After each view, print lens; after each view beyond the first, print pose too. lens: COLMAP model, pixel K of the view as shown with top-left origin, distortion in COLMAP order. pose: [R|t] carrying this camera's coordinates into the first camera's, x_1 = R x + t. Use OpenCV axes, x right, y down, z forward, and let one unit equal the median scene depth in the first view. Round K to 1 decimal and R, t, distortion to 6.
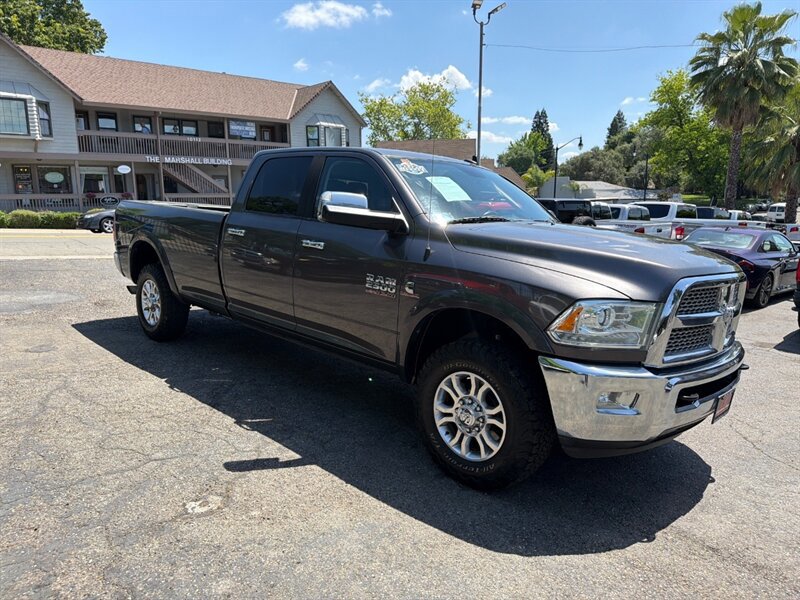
lens RADIAL K [[564.2, 0, 402.3], [0, 564.2, 303.3], [0, 0, 1]] dist [0.041860, -0.058438]
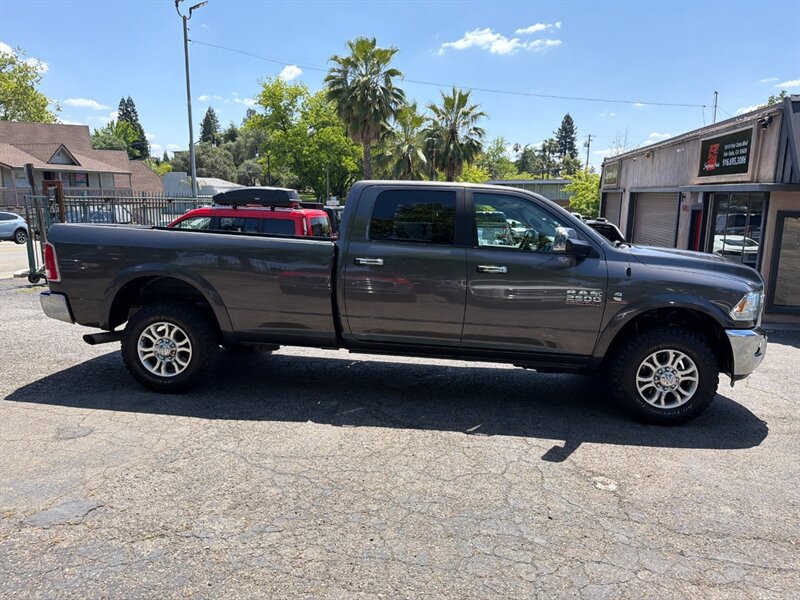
lens RADIAL K [[564.2, 0, 399.2], [0, 564.2, 306.5], [0, 0, 1]] dist [0.041860, -0.058438]
pose [[0.778581, -0.110269, 0.617781, -0.146615], [0.101508, 0.993606, 0.049421, -0.014851], [-0.619280, 0.024231, 0.784796, 0.028789]]
